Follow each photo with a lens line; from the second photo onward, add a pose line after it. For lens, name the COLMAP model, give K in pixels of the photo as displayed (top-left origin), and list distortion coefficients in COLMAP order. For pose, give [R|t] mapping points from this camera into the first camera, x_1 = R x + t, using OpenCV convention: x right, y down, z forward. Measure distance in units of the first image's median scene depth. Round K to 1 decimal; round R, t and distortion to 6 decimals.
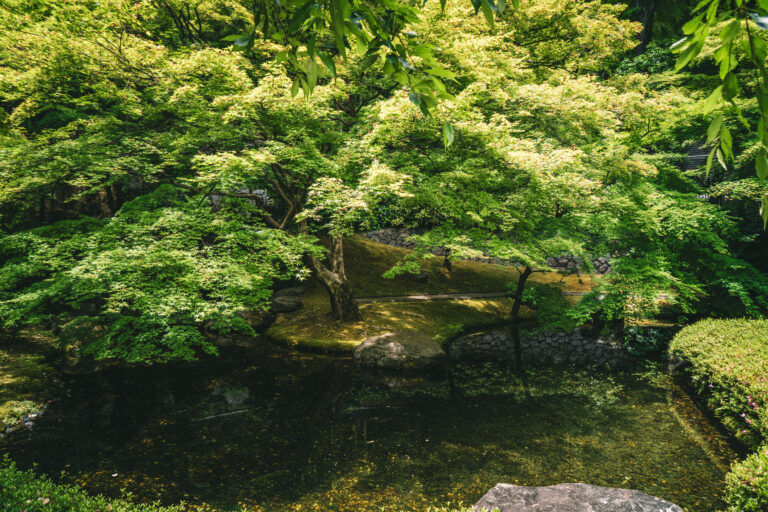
lens RADIAL K [[533.1, 0, 383.9], [0, 533.1, 258.3], [0, 0, 1]] dist [-0.094028, 0.012241]
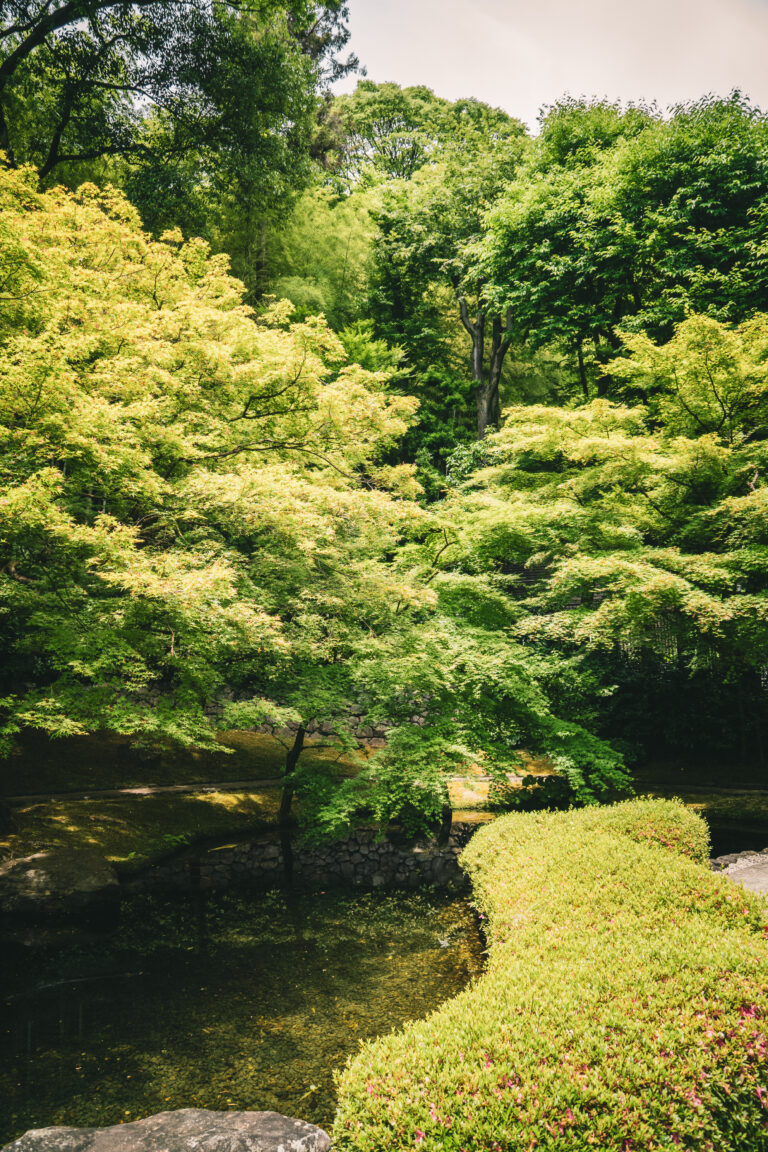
lens RADIAL K [[799.7, 0, 383.2], [0, 799.7, 572.7], [0, 0, 1]] dist [-0.094028, 0.012241]
pose [[0.963910, 0.031609, 0.264346, 0.150345], [0.018492, 0.982579, -0.184922, -0.005121], [-0.265586, 0.183137, 0.946533, -0.012481]]
